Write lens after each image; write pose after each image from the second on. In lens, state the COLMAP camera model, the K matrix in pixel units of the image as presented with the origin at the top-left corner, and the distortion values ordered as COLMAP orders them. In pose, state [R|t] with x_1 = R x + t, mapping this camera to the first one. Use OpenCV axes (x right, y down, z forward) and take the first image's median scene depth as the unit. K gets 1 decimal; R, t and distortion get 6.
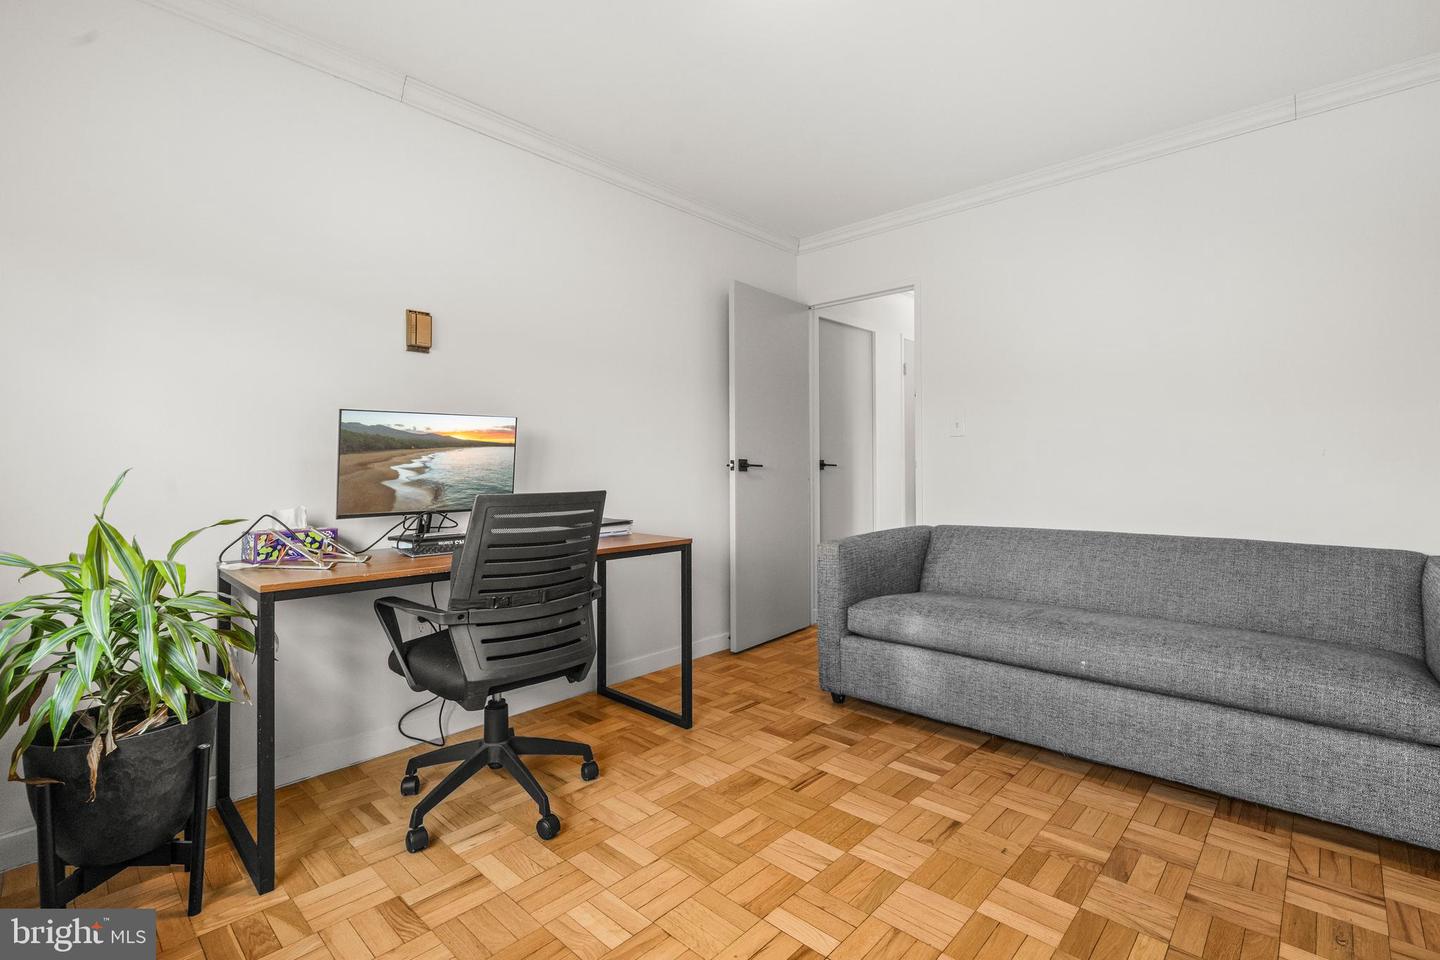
lens RADIAL K [[633.1, 0, 733.8], [0, 633.1, 479.0], [0, 0, 1]] dist [0.000240, 0.000513]
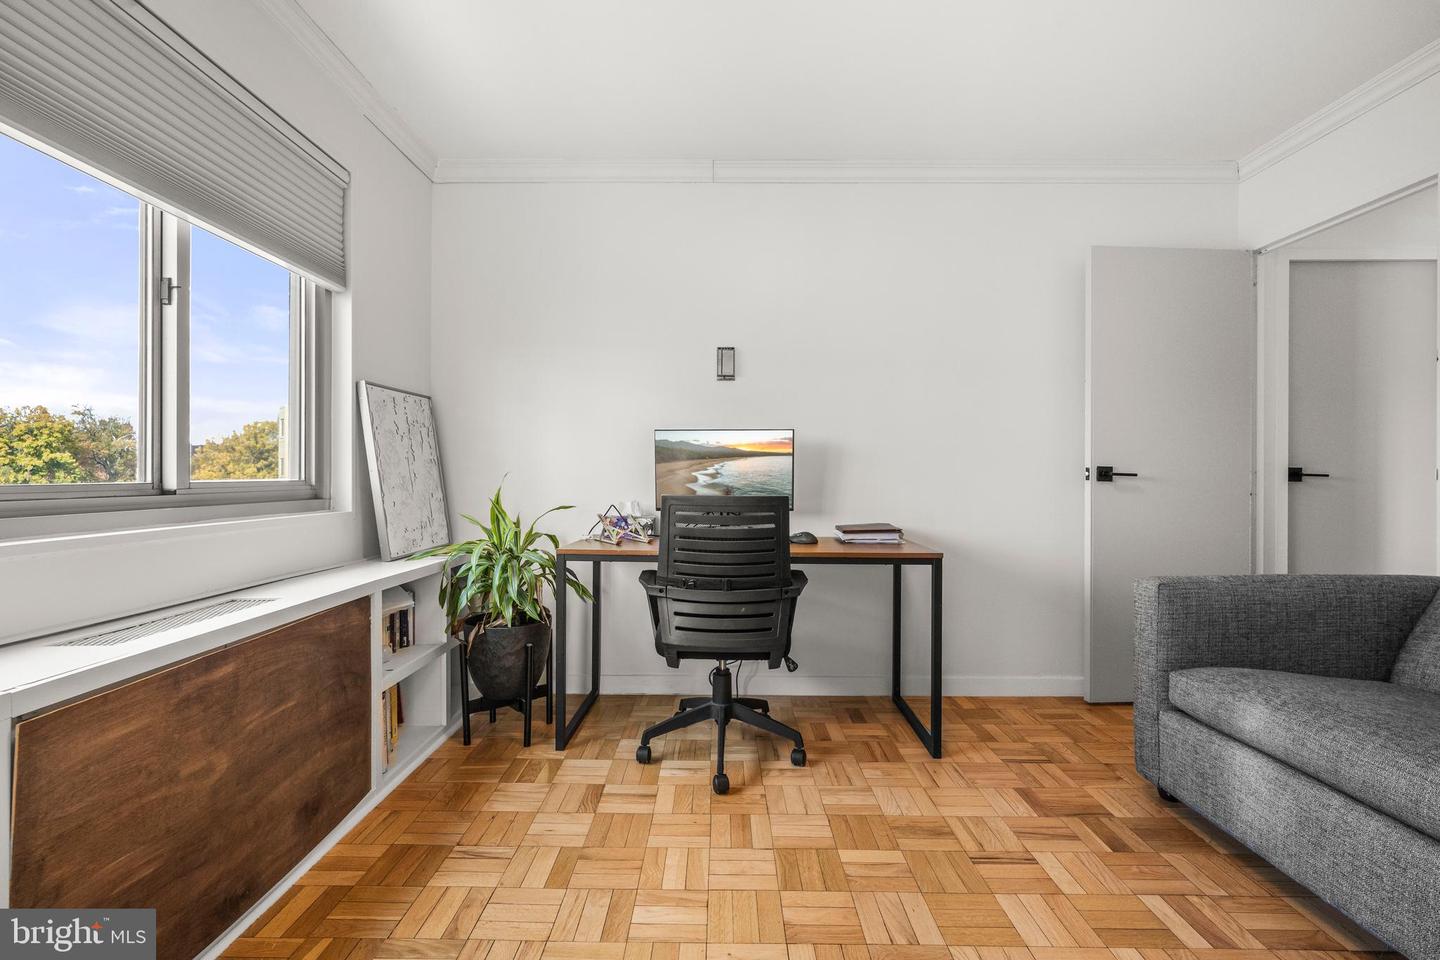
lens RADIAL K [[604.6, 0, 707.2], [0, 604.6, 495.4], [0, 0, 1]] dist [-0.002410, 0.000892]
pose [[0.689458, 0.031271, -0.723650, 0.353533], [-0.021474, 0.999511, 0.022732, -0.001859], [0.724007, -0.000134, 0.689793, 0.164804]]
